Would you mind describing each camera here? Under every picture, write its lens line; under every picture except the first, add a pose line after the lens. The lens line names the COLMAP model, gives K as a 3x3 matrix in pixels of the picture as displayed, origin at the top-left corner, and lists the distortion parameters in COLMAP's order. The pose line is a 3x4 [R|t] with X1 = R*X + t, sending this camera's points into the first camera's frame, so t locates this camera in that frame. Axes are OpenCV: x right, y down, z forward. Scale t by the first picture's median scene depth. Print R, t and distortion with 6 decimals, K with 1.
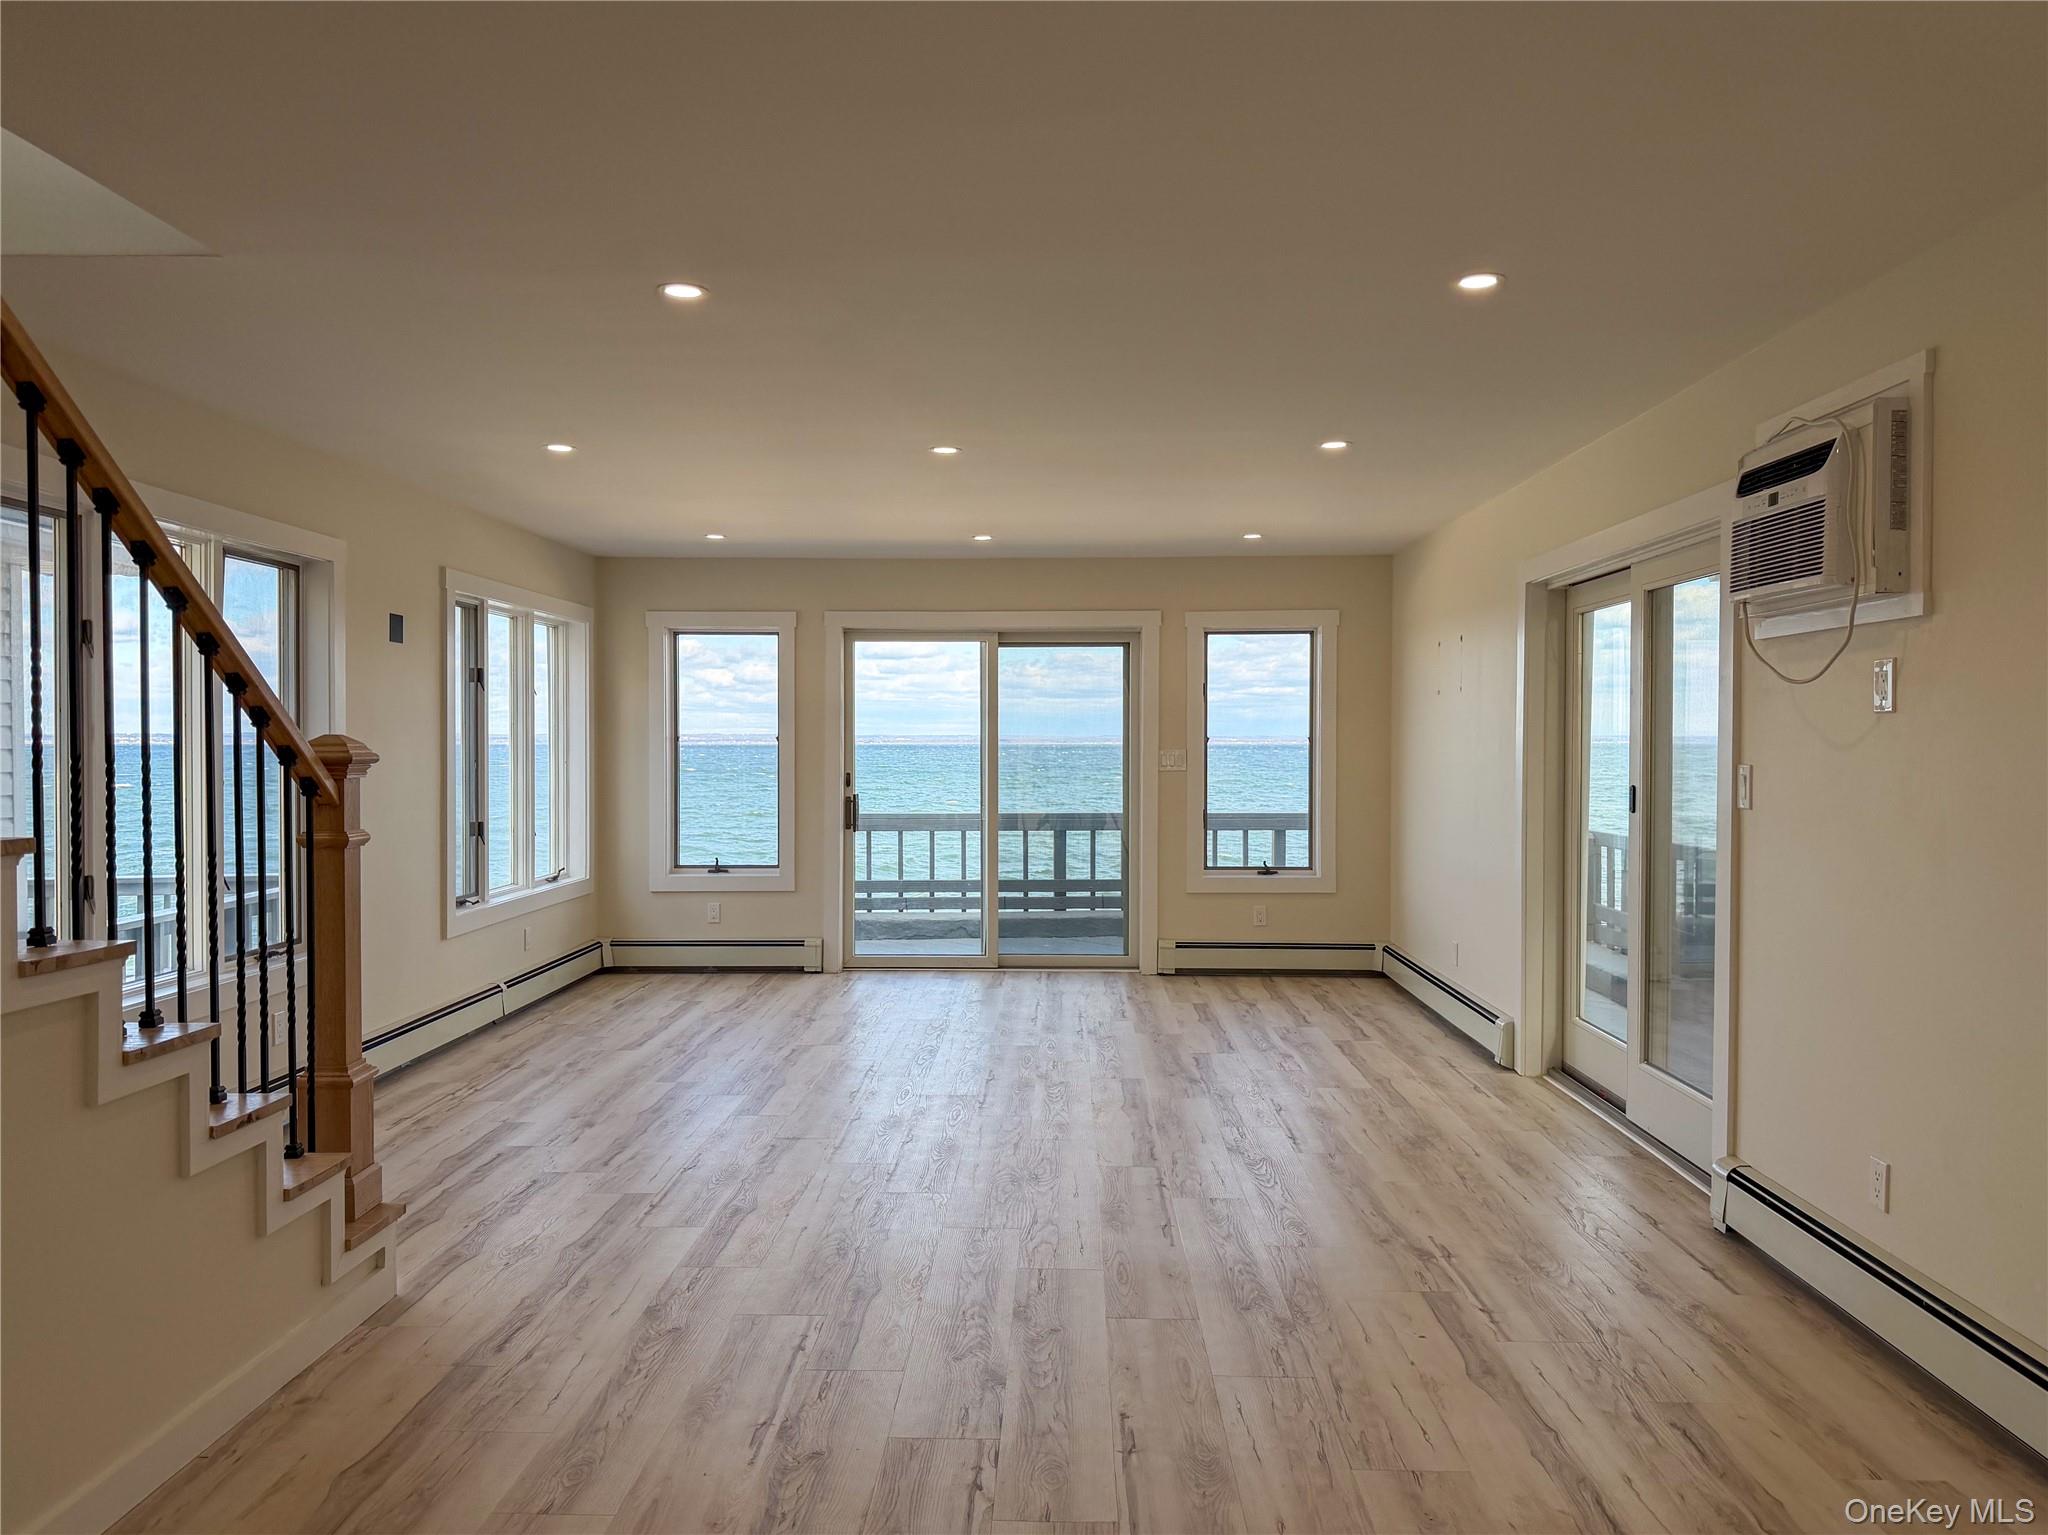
lens RADIAL K [[1468.4, 0, 1024.1], [0, 1468.4, 759.2], [0, 0, 1]] dist [0.073317, -0.094403]
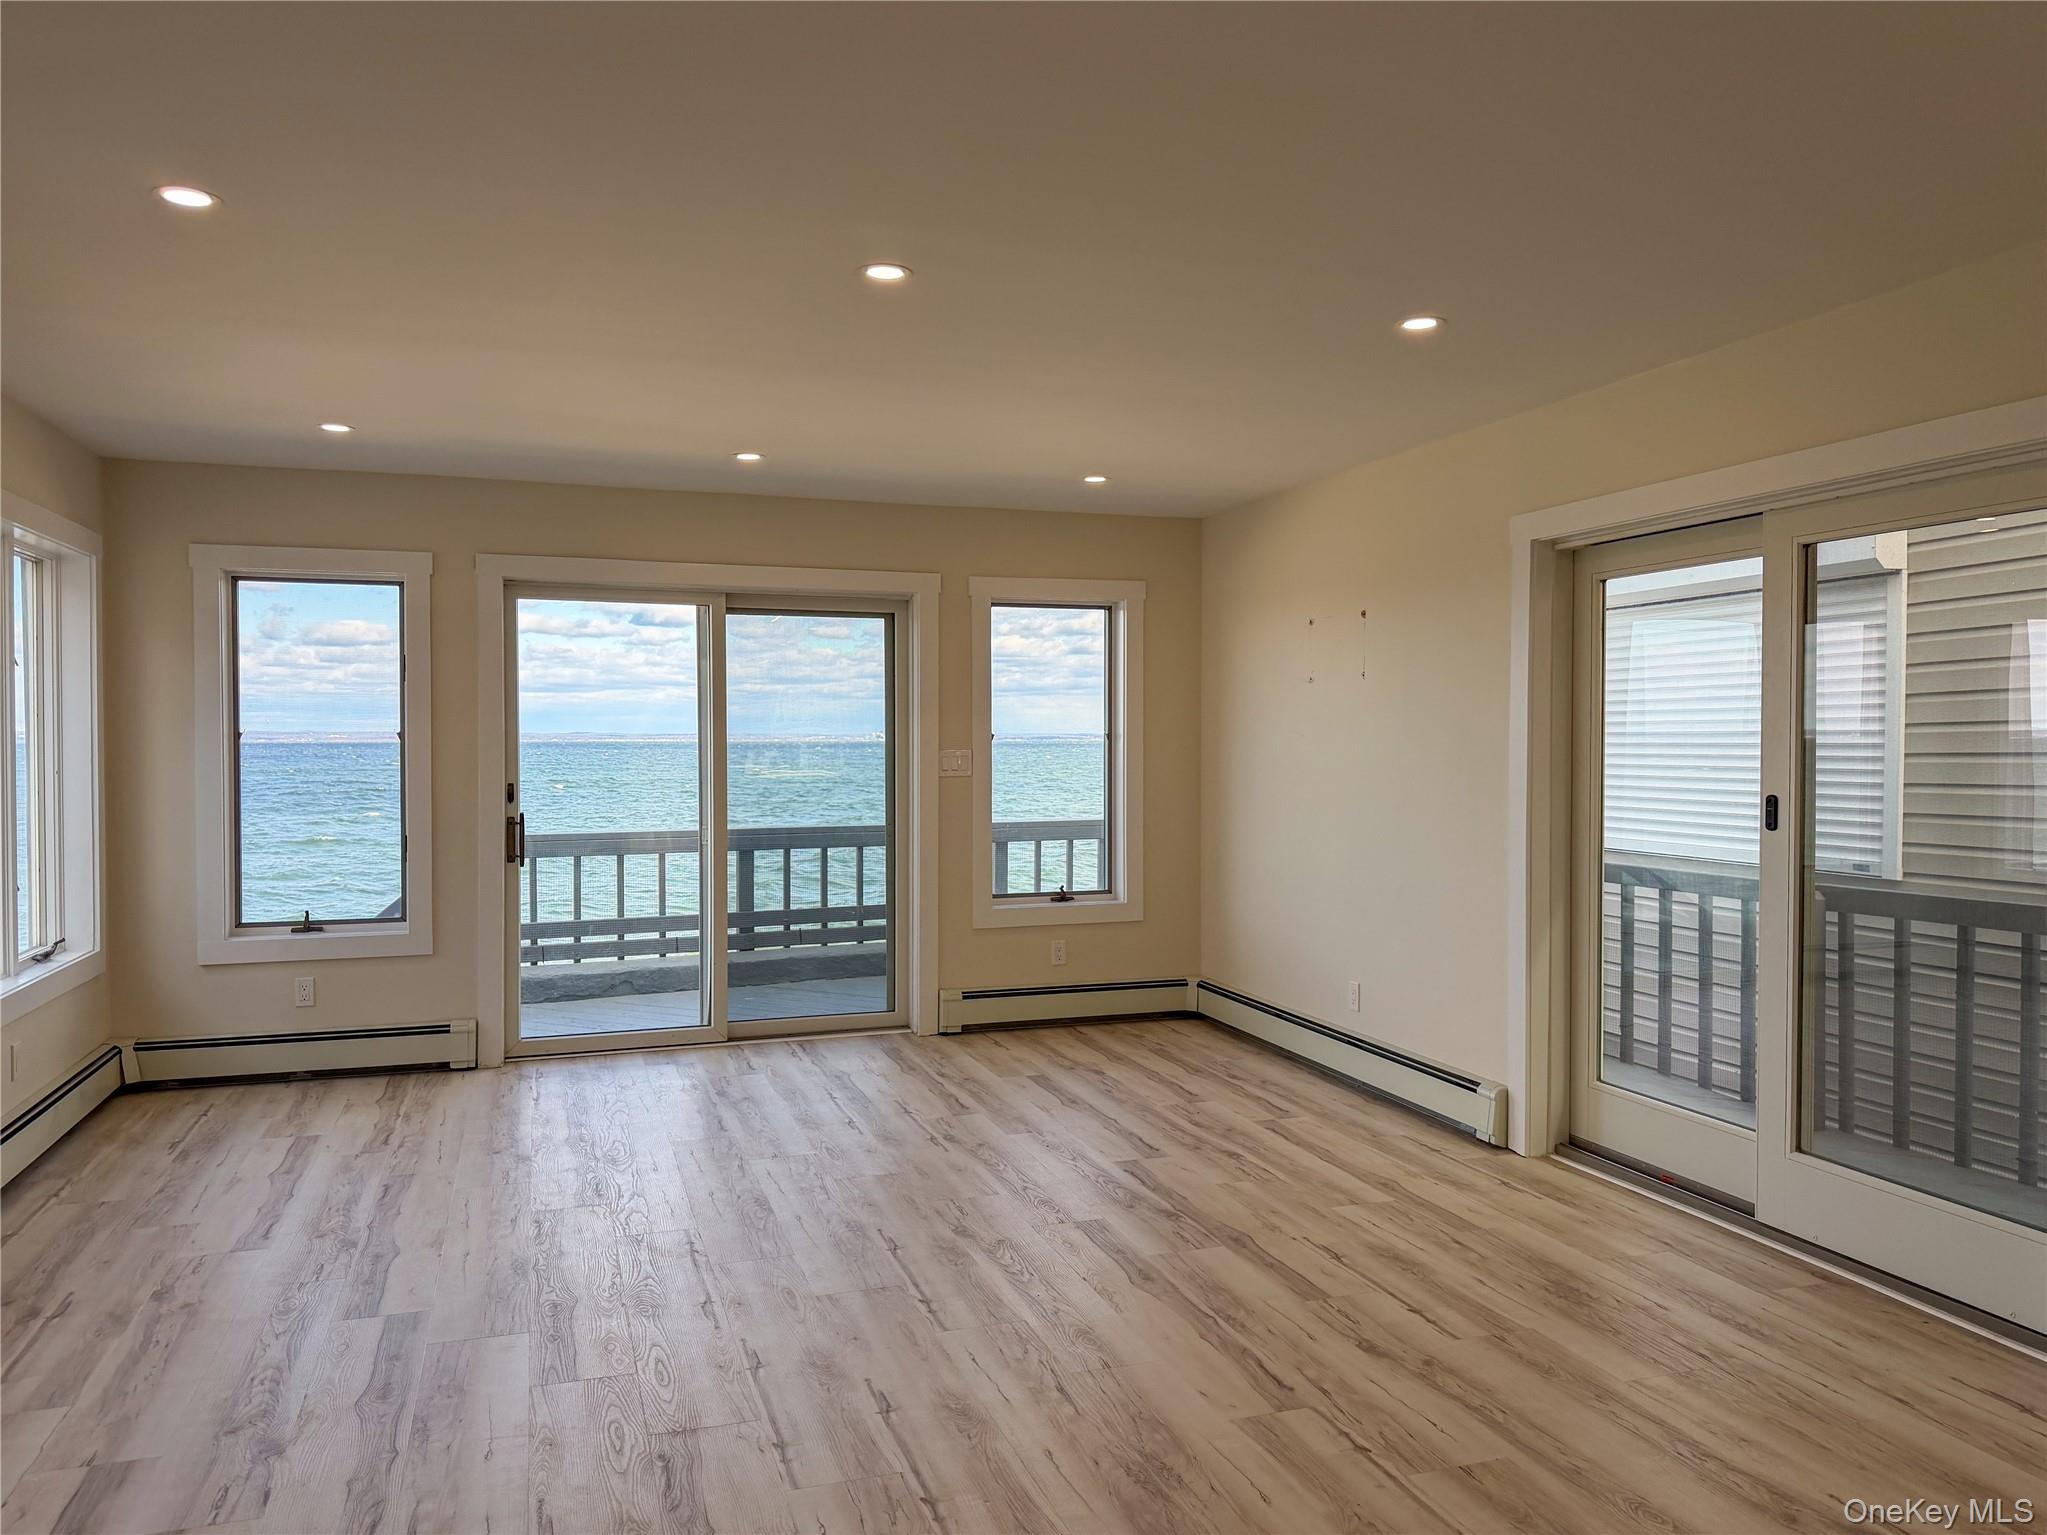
lens RADIAL K [[1467.7, 0, 1027.6], [0, 1467.7, 768.9], [0, 0, 1]] dist [0.073317, -0.094403]
pose [[0.939006, -0.008317, 0.343799, -0.218299], [0.005356, 0.999940, 0.009560, -0.005231], [-0.343858, -0.007136, 0.938995, 0.396161]]
